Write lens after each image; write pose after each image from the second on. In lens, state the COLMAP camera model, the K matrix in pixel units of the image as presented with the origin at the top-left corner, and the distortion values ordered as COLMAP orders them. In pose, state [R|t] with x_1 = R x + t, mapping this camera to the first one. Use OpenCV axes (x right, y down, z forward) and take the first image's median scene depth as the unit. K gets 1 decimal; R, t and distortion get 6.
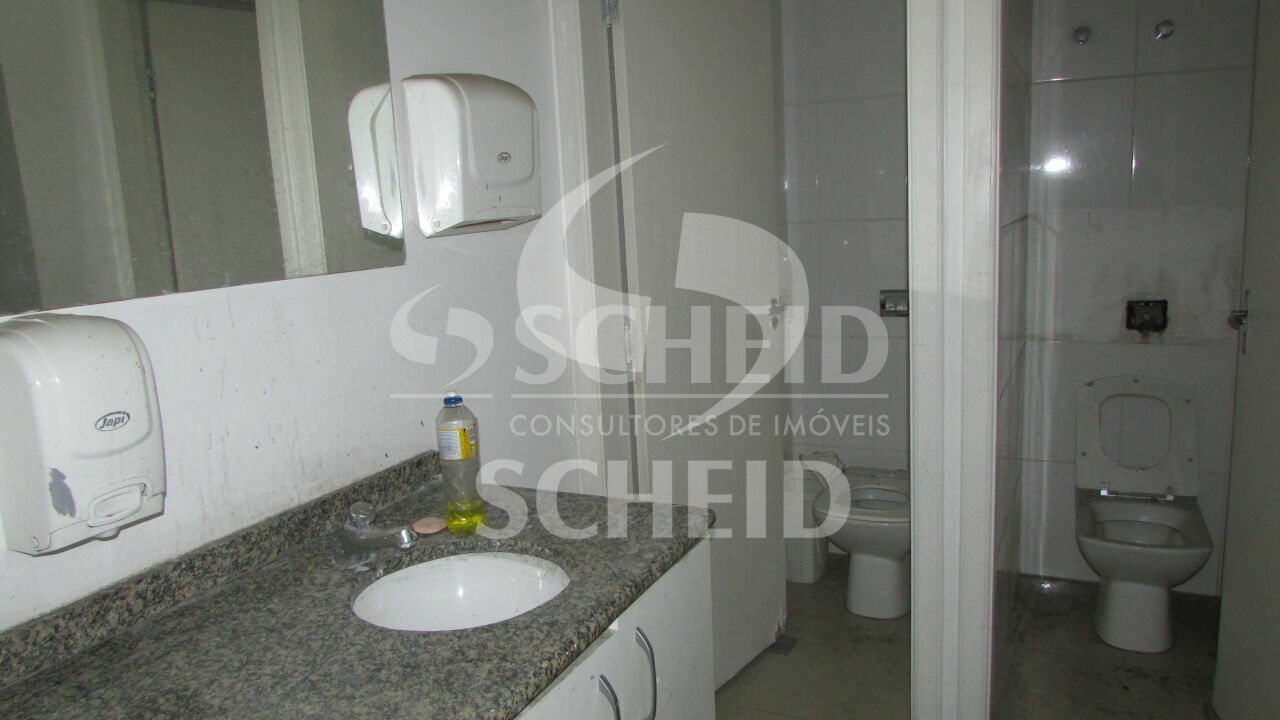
lens RADIAL K [[910.7, 0, 642.0], [0, 910.7, 361.2], [0, 0, 1]] dist [-0.012166, -0.000546]
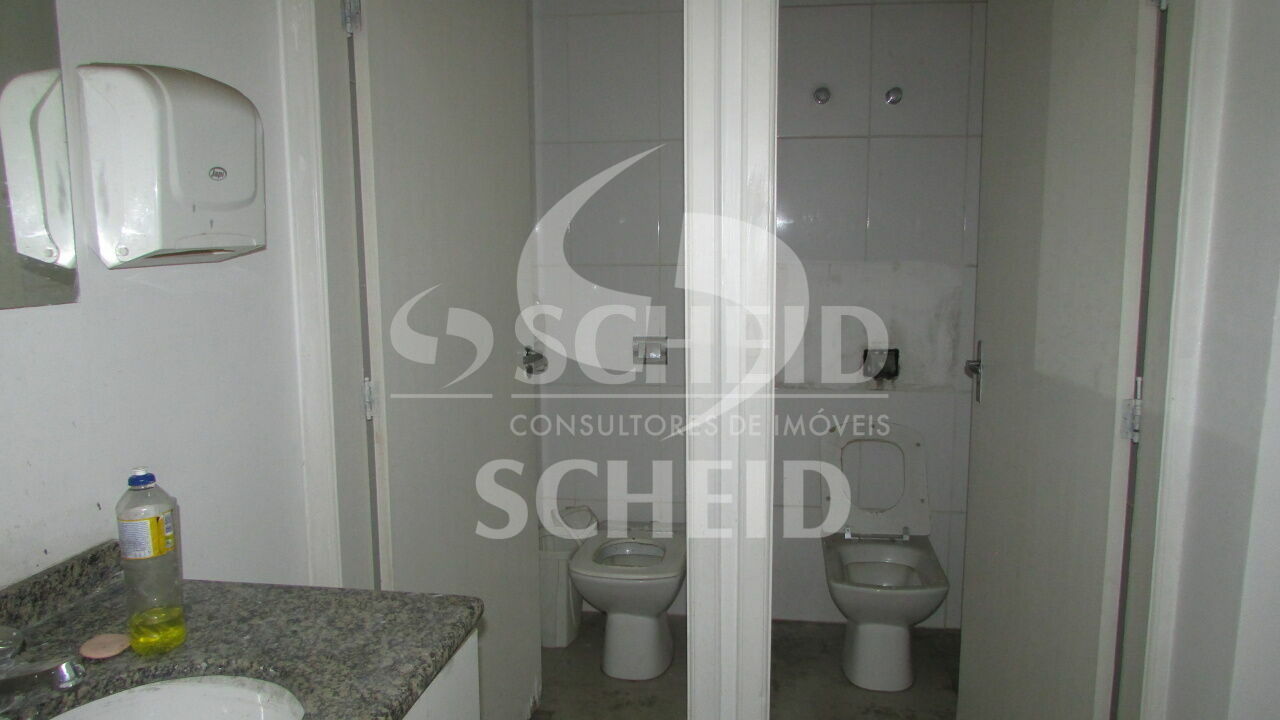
lens RADIAL K [[910.7, 0, 634.2], [0, 910.7, 352.4], [0, 0, 1]] dist [-0.012166, -0.000546]
pose [[0.960109, 0.003866, 0.279600, -0.020560], [0.012214, 0.998370, -0.055743, -0.014489], [-0.279360, 0.056935, 0.958497, 0.127350]]
